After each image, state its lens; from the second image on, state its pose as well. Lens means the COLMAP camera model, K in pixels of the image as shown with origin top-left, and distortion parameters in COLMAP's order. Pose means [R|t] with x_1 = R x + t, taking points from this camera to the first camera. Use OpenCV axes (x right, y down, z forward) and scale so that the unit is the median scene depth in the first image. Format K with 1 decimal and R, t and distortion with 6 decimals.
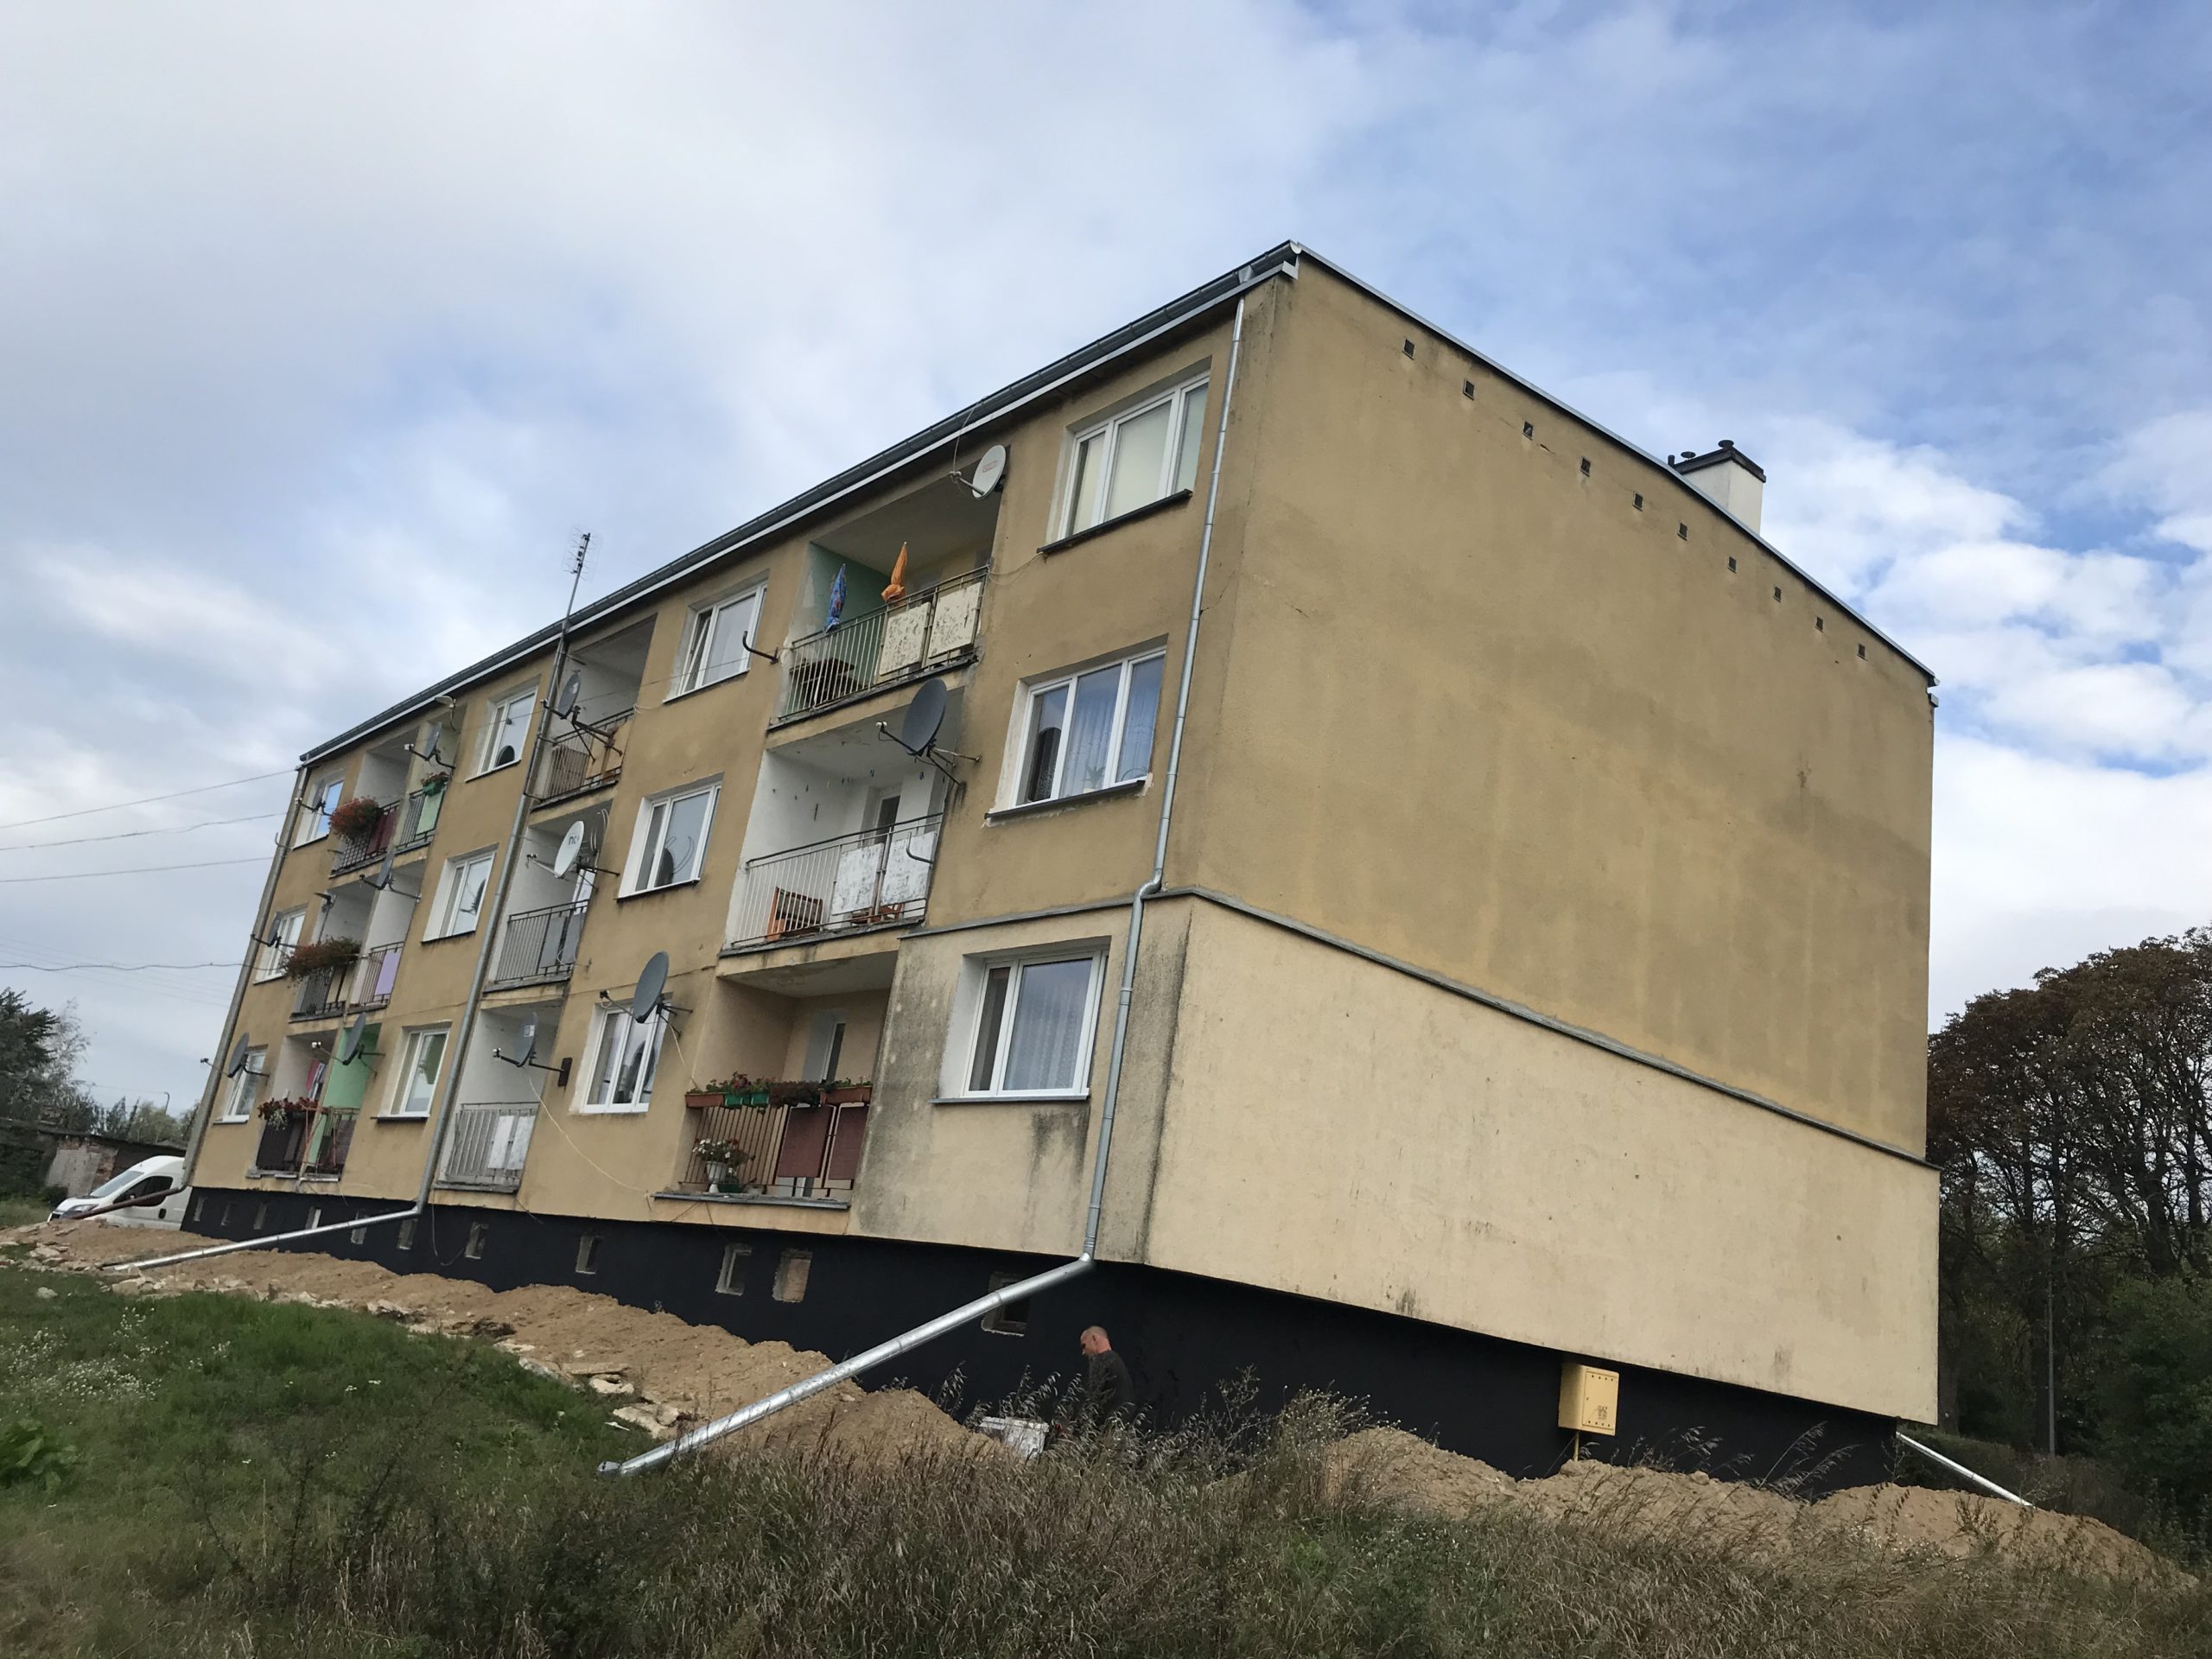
lens RADIAL K [[1820.9, 0, 1114.3], [0, 1820.9, 810.3], [0, 0, 1]] dist [0.012953, -0.024608]
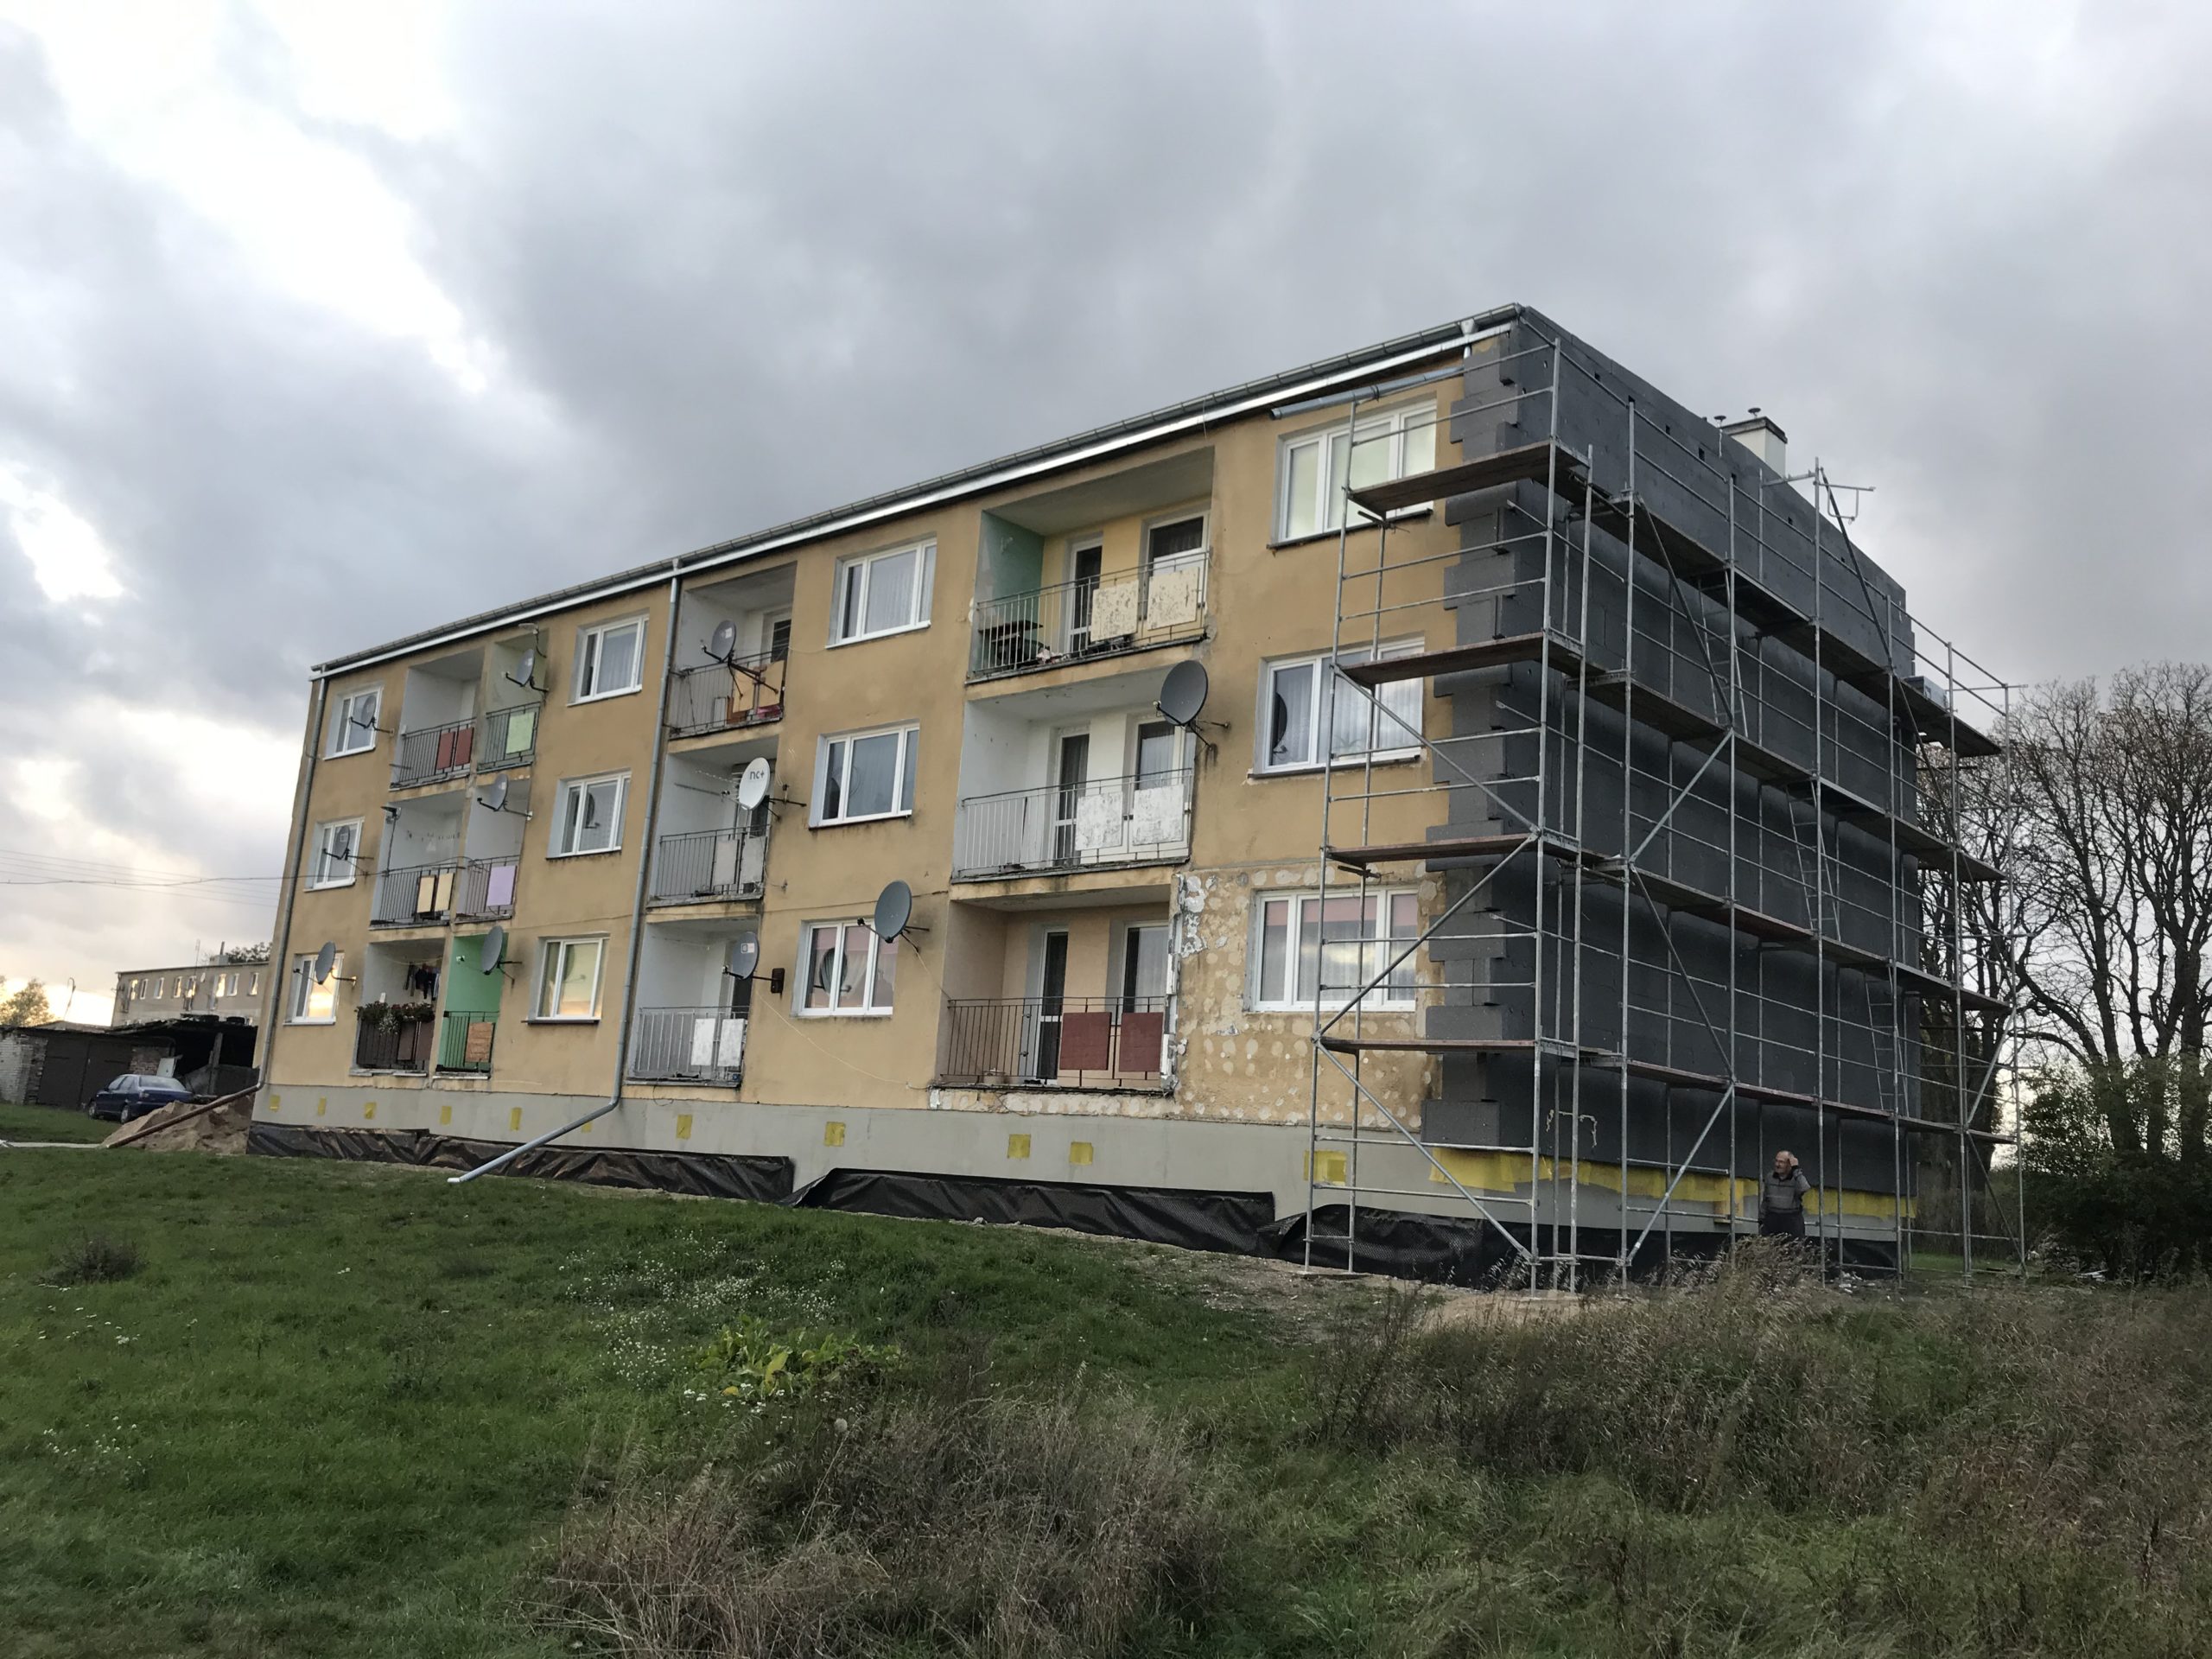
lens RADIAL K [[1820.9, 0, 1120.4], [0, 1820.9, 824.2], [0, 0, 1]] dist [0.012953, -0.024608]
pose [[0.988129, -0.056378, 0.142910, -0.261649], [0.038087, 0.991090, 0.127636, -0.097696], [-0.148832, -0.120677, 0.981471, -0.152797]]
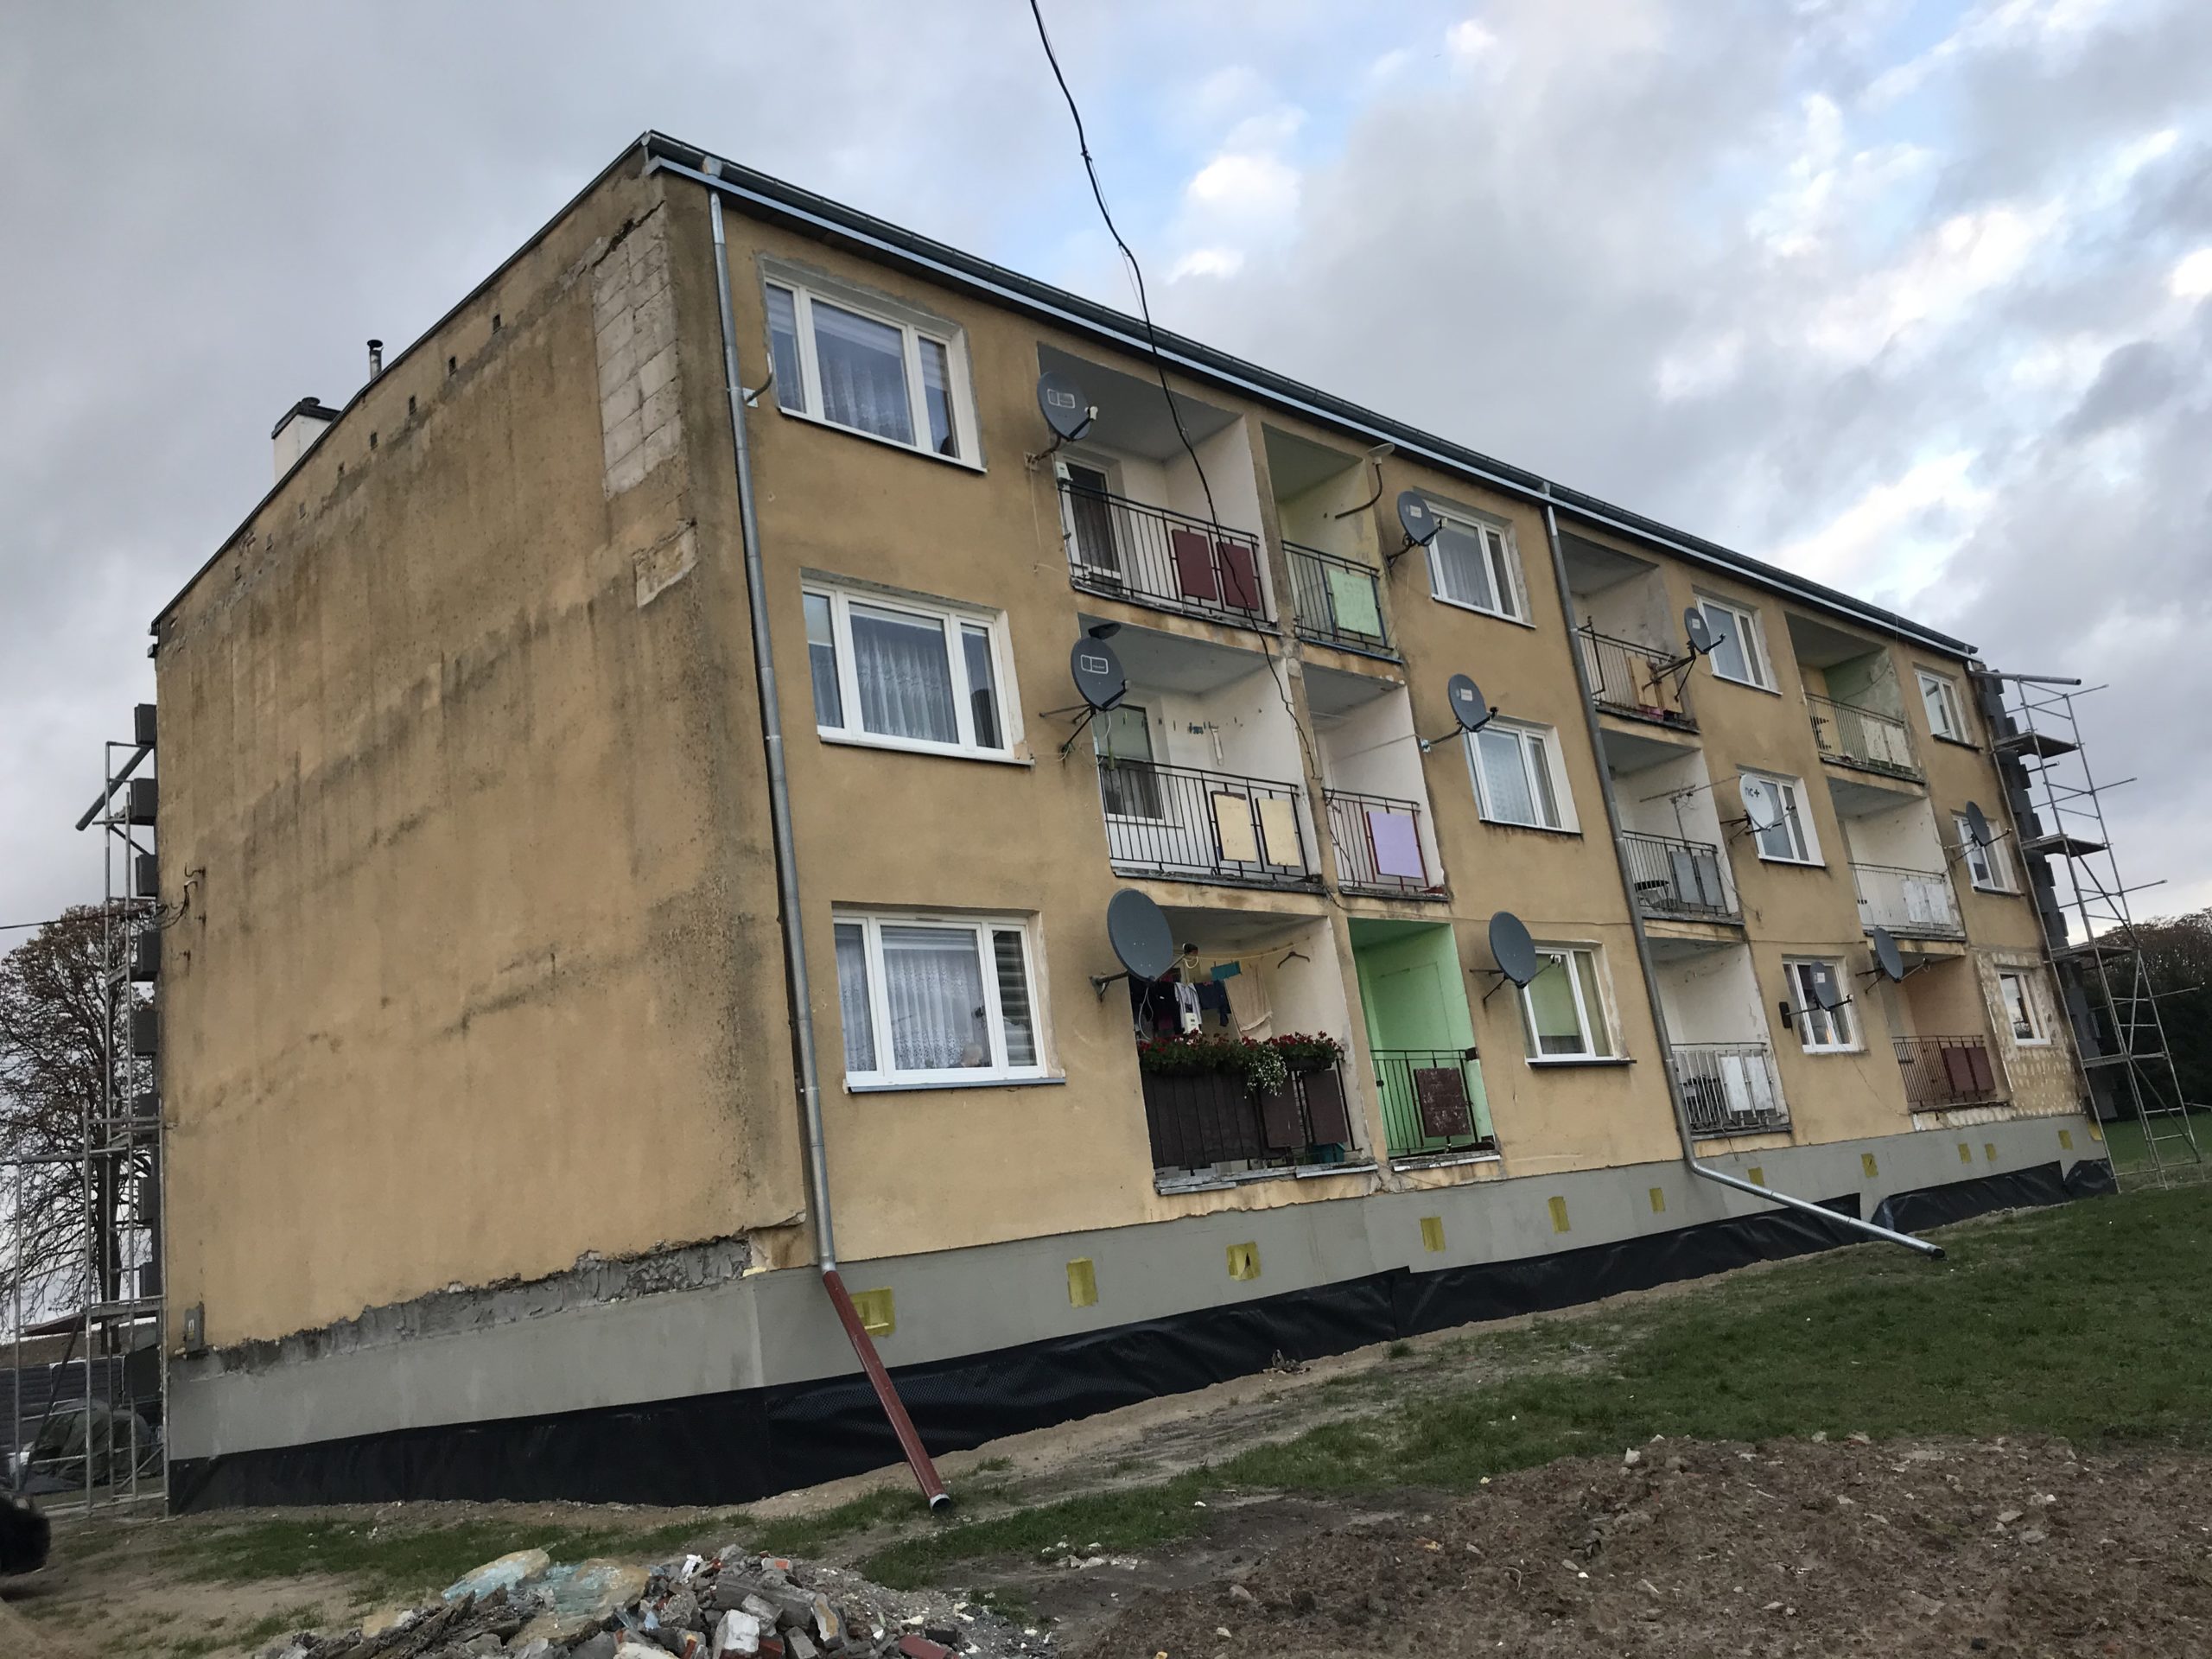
lens RADIAL K [[1820.9, 0, 1153.0], [0, 1820.9, 762.6], [0, 0, 1]] dist [0.012953, -0.024608]
pose [[-0.111596, 0.132024, 0.984945, -1.434837], [-0.176966, 0.972653, -0.150427, 0.241832], [-0.977870, -0.191089, -0.085180, 1.583728]]
